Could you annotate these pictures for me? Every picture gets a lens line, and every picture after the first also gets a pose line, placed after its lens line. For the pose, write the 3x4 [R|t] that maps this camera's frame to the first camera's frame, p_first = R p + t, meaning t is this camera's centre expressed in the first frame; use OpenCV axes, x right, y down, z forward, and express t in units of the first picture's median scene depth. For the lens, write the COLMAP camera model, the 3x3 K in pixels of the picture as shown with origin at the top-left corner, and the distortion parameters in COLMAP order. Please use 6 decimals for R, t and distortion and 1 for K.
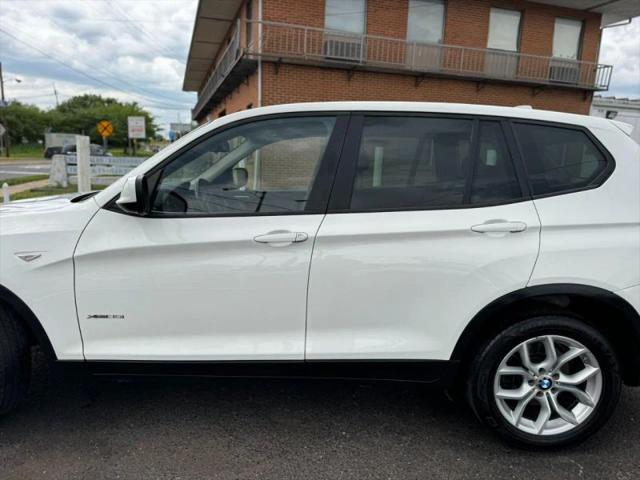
lens RADIAL K [[449.8, 0, 320.5], [0, 449.8, 236.6], [0, 0, 1]] dist [0.050237, -0.057230]
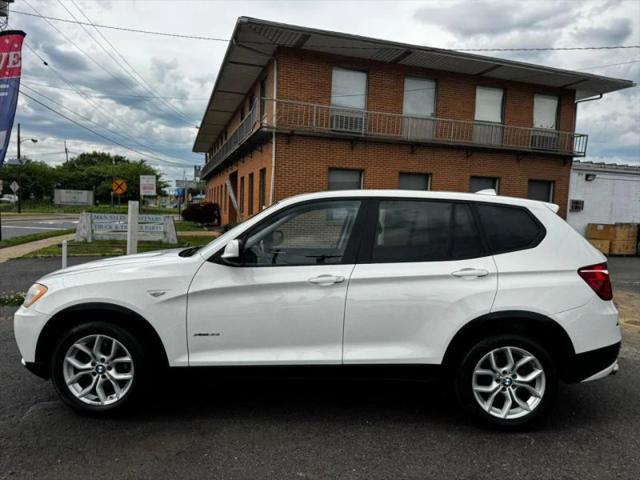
lens RADIAL K [[446.2, 0, 323.2], [0, 446.2, 237.7], [0, 0, 1]] dist [0.059927, -0.070133]
pose [[0.999974, 0.001458, 0.007006, -0.017977], [-0.000630, 0.993164, -0.116728, 0.006005], [-0.007128, 0.116720, 0.993139, -0.082711]]
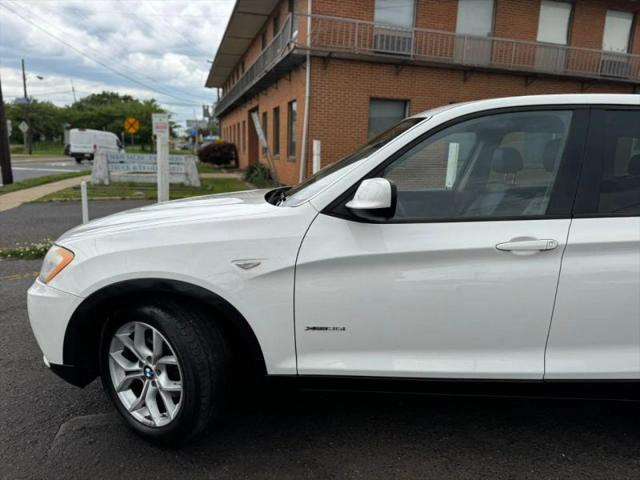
lens RADIAL K [[451.0, 0, 322.4], [0, 451.0, 239.5], [0, 0, 1]] dist [0.037664, -0.043800]
pose [[0.999746, 0.002551, -0.022376, -0.078333], [-0.002245, 0.999904, 0.013684, -0.003387], [0.022409, -0.013630, 0.999656, 0.012826]]
